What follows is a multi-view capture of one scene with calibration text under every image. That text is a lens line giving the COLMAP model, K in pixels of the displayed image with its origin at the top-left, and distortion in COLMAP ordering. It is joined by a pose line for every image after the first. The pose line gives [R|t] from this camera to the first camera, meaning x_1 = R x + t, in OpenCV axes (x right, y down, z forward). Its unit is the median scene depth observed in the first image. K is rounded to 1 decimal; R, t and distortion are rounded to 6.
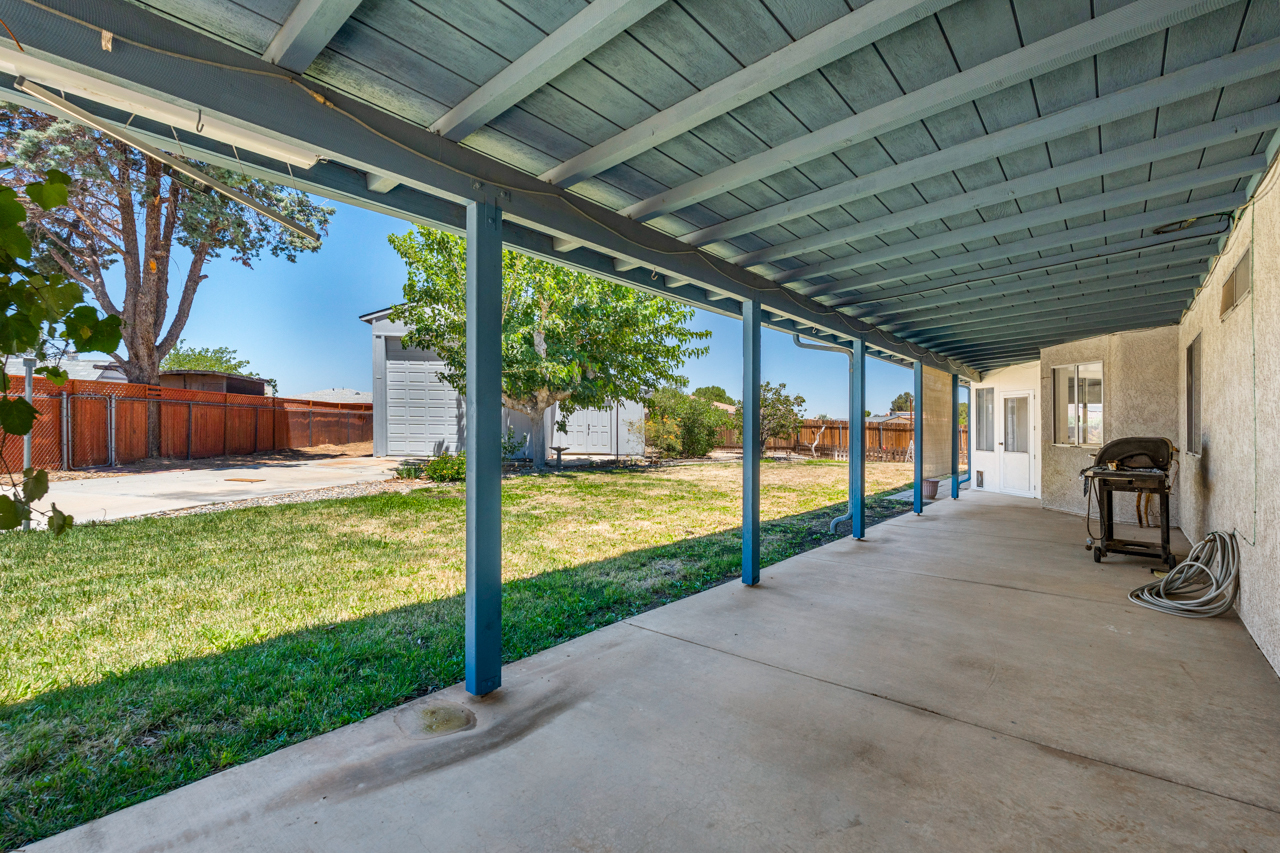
lens RADIAL K [[572.6, 0, 644.2], [0, 572.6, 431.5], [0, 0, 1]] dist [0.002243, 0.000154]
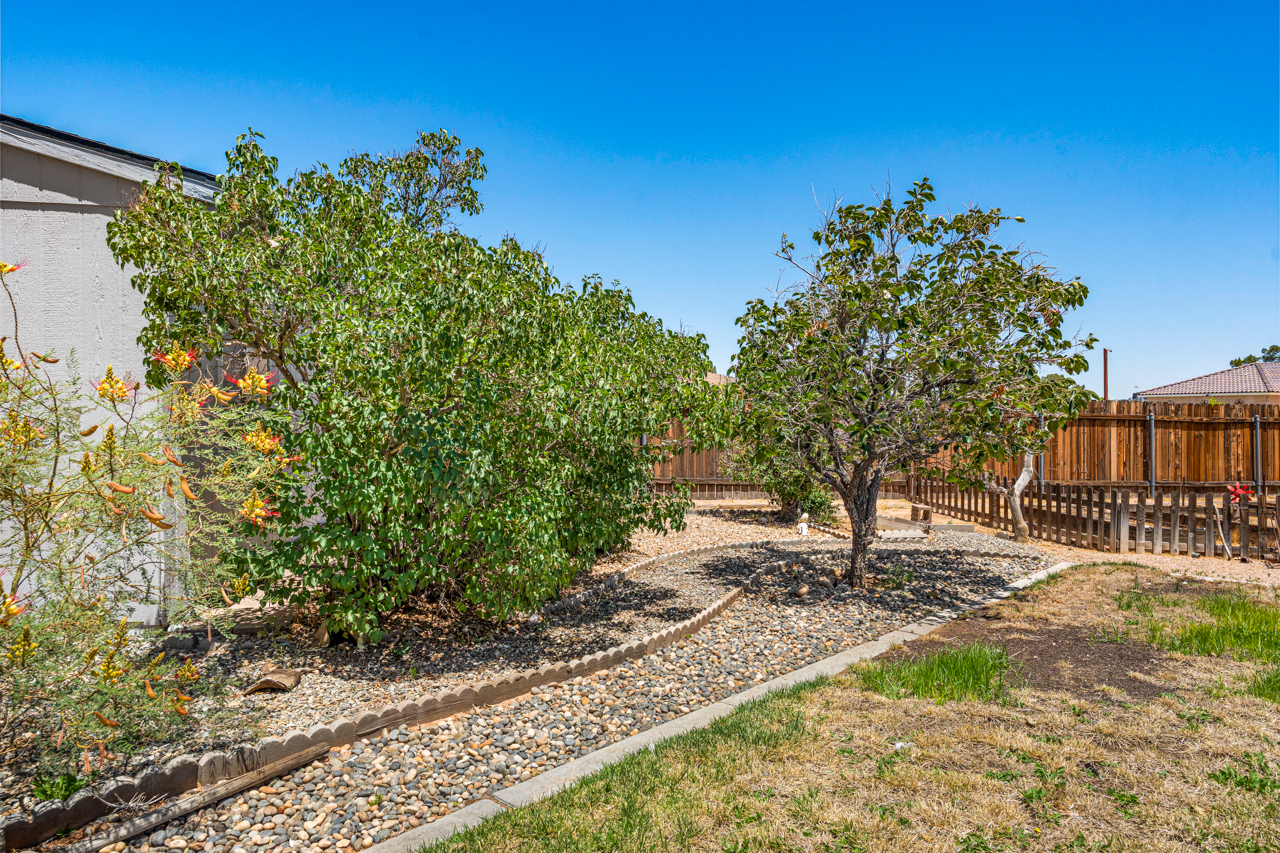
lens RADIAL K [[826.2, 0, 640.0], [0, 826.2, 426.5], [0, 0, 1]] dist [0.003620, 0.001595]
pose [[0.997453, -0.009969, 0.070621, 0.174728], [0.009453, 0.999926, 0.007636, -0.019121], [-0.070692, -0.006949, 0.997474, 1.195638]]
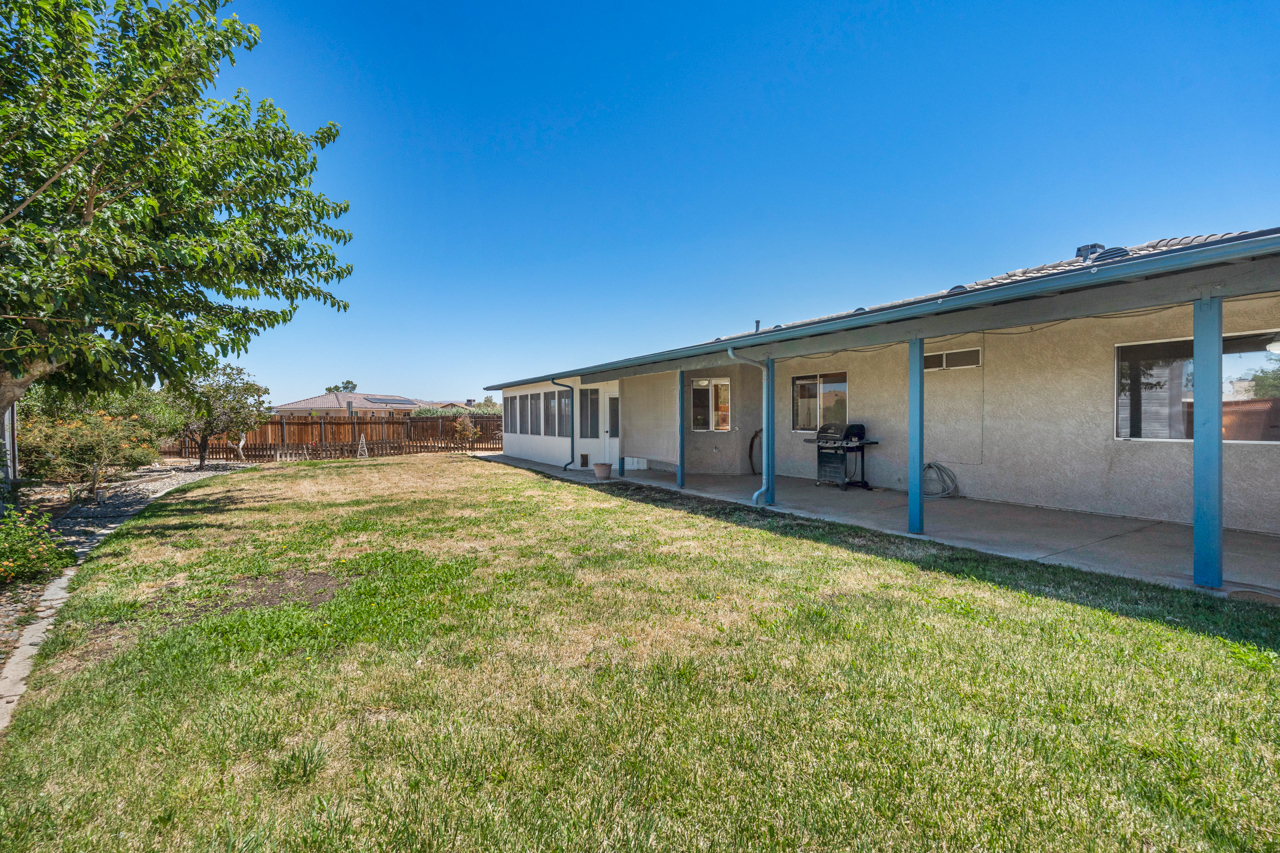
lens RADIAL K [[569.1, 0, 643.3], [0, 569.1, 432.8], [0, 0, 1]] dist [-0.014713, -0.000109]
pose [[0.367412, -0.042953, 0.929066, -0.435295], [0.024690, 0.999031, 0.036423, -0.017088], [-0.929731, 0.009556, 0.368116, 0.365025]]
